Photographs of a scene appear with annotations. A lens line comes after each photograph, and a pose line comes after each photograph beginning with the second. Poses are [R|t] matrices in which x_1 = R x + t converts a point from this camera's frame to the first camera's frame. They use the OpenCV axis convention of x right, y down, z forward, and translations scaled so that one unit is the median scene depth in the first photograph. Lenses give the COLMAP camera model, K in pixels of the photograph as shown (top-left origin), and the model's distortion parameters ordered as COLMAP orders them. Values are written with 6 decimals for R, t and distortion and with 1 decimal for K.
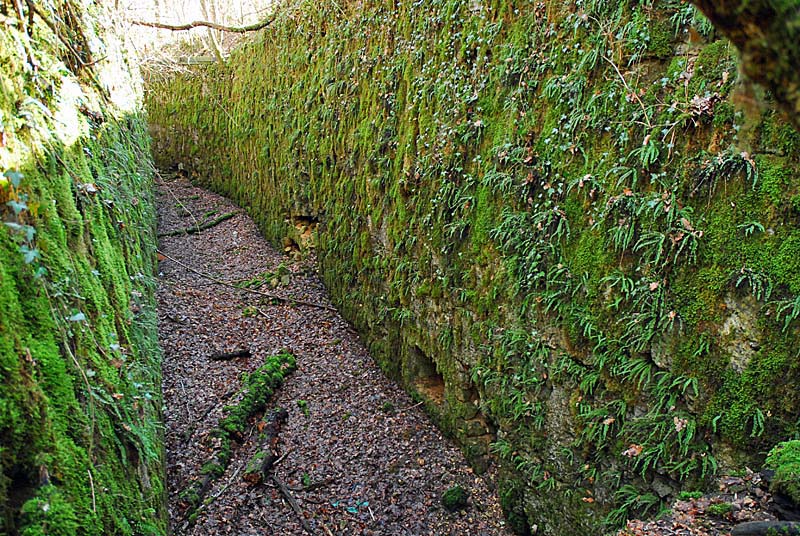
lens RADIAL K [[620.4, 0, 400.3], [0, 620.4, 276.7], [0, 0, 1]] dist [-0.174875, 0.163809]
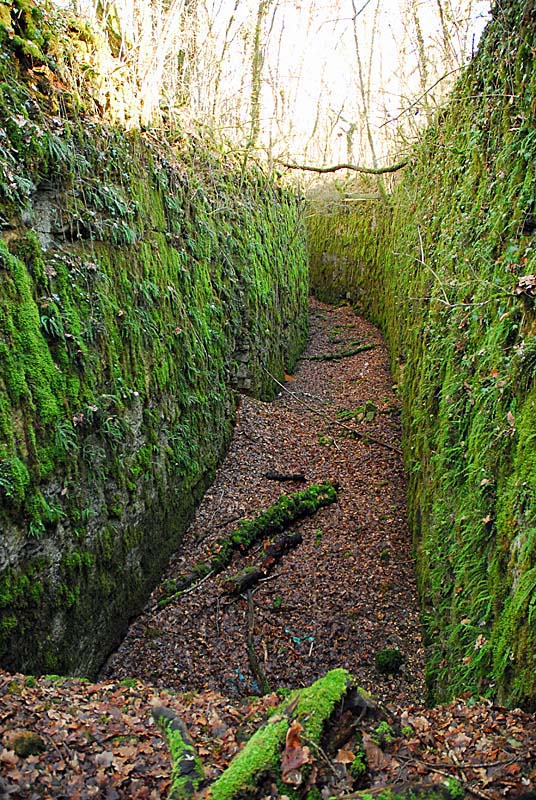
lens RADIAL K [[620.4, 0, 278.2], [0, 620.4, 398.4], [0, 0, 1]] dist [-0.174875, 0.163809]
pose [[0.863044, 0.133138, -0.487268, 0.216088], [-0.139668, 0.989929, 0.023104, -0.031756], [0.485436, 0.048117, 0.872947, 0.027350]]
